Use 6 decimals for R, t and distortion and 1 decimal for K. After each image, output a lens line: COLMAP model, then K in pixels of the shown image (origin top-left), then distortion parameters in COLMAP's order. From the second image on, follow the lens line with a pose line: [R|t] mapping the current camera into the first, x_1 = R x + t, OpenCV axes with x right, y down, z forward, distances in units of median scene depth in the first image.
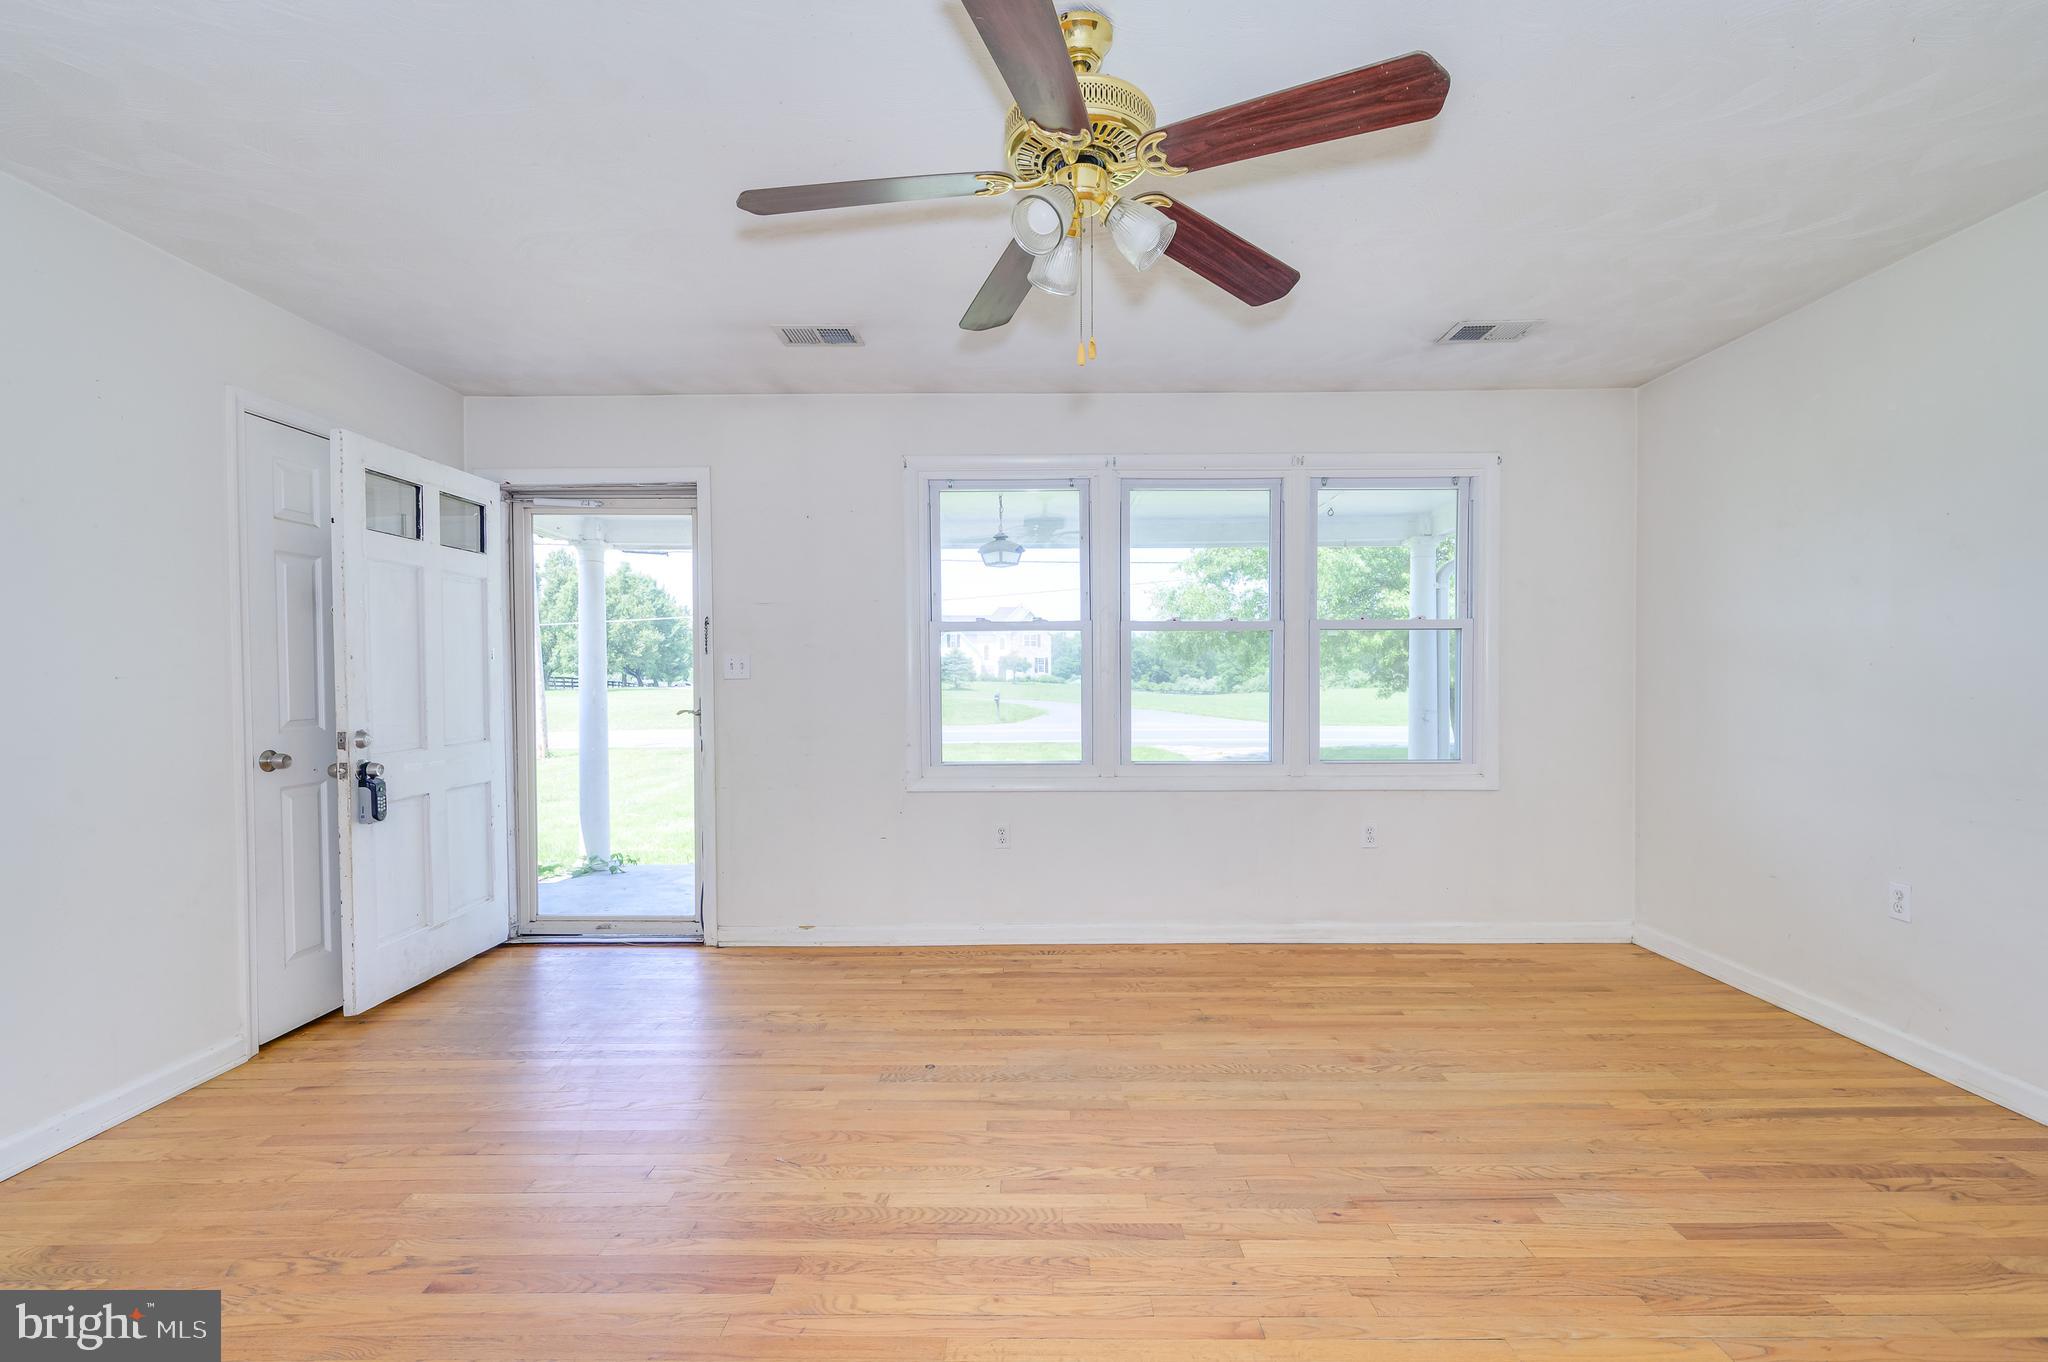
lens RADIAL K [[906.2, 0, 1031.4], [0, 906.2, 691.0], [0, 0, 1]] dist [0.000155, 0.000587]
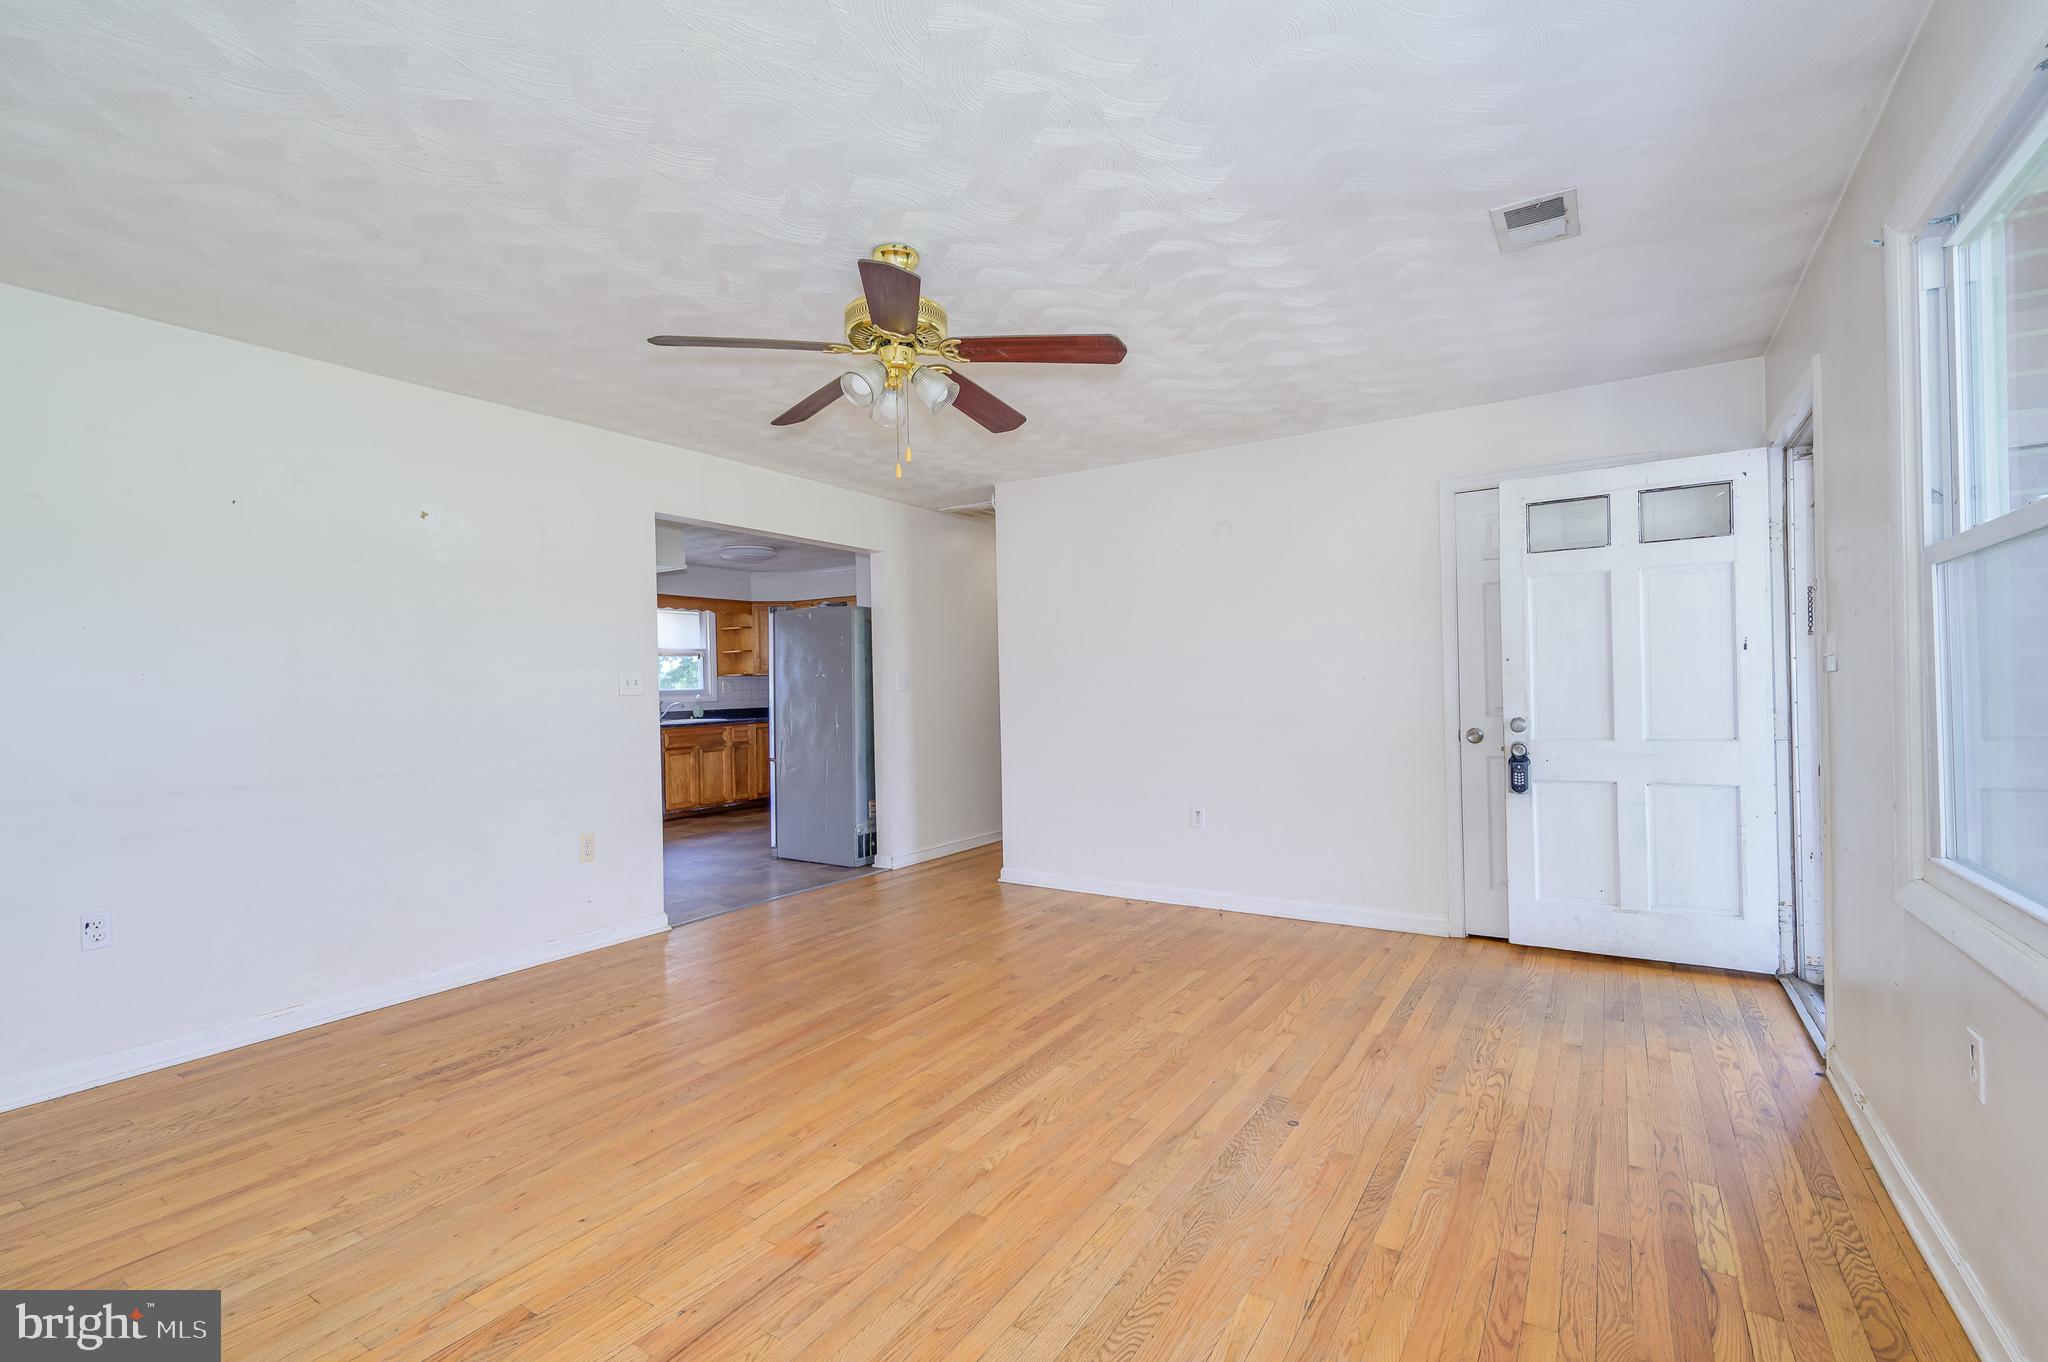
lens RADIAL K [[906.2, 0, 1031.4], [0, 906.2, 691.0], [0, 0, 1]] dist [0.000155, 0.000587]
pose [[-0.530755, 0.018777, -0.847317, 0.632357], [0.009616, 0.999824, 0.016133, -0.018979], [0.847471, 0.000415, -0.530842, 1.038703]]
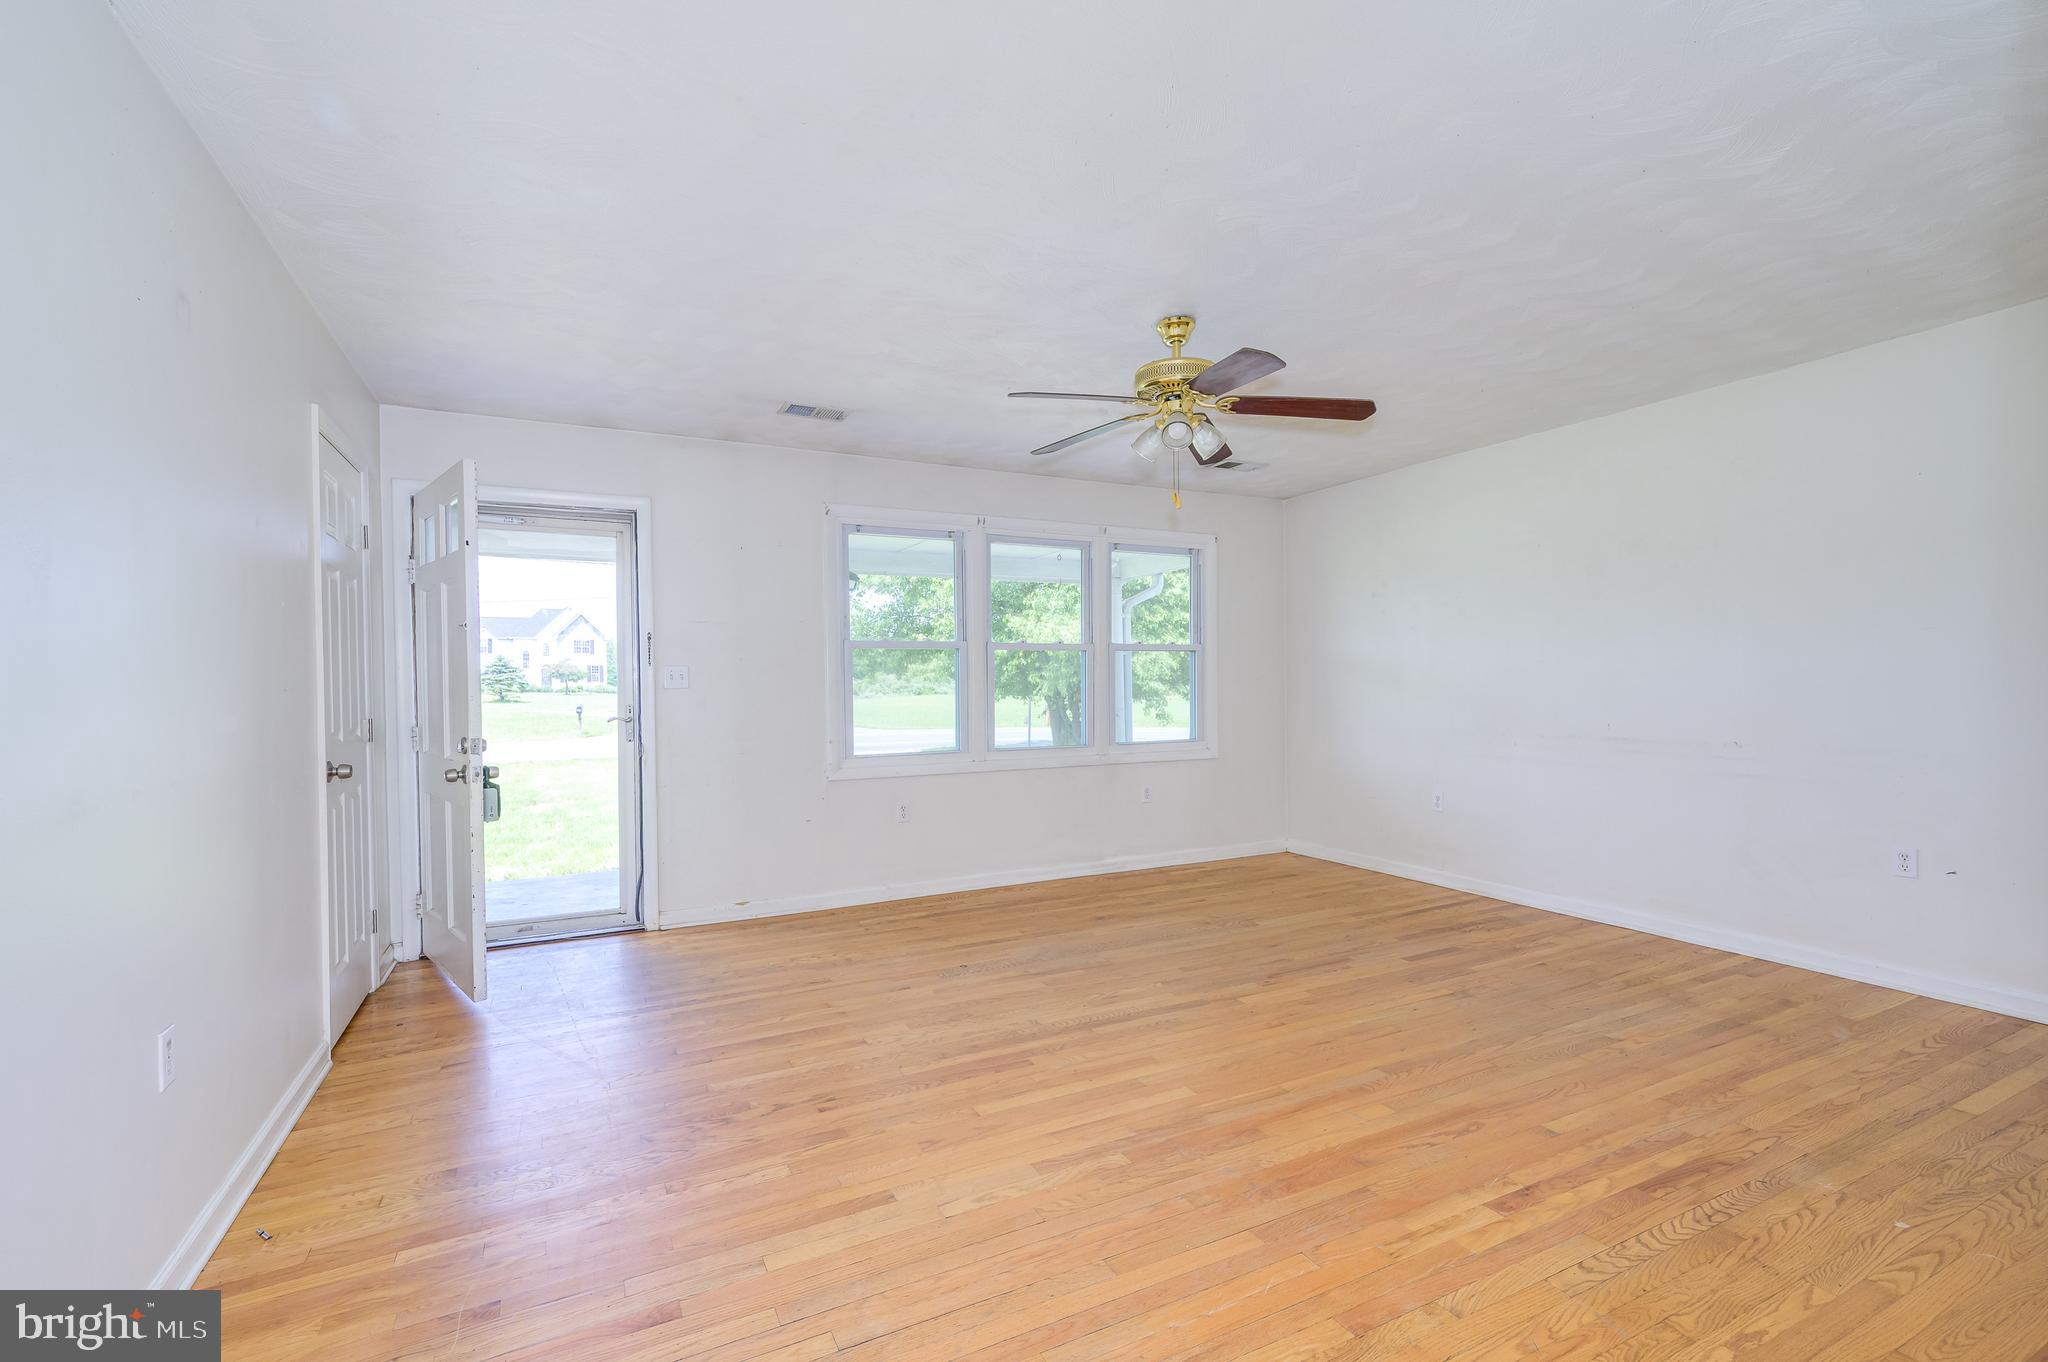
lens RADIAL K [[902.9, 0, 1027.8], [0, 902.9, 692.8], [0, 0, 1]] dist [-0.000657, 0.000551]
pose [[0.889640, -0.009873, 0.456555, -0.540455], [0.013432, 0.999899, -0.004550, 0.003239], [-0.456464, 0.010180, 0.889683, -0.230829]]
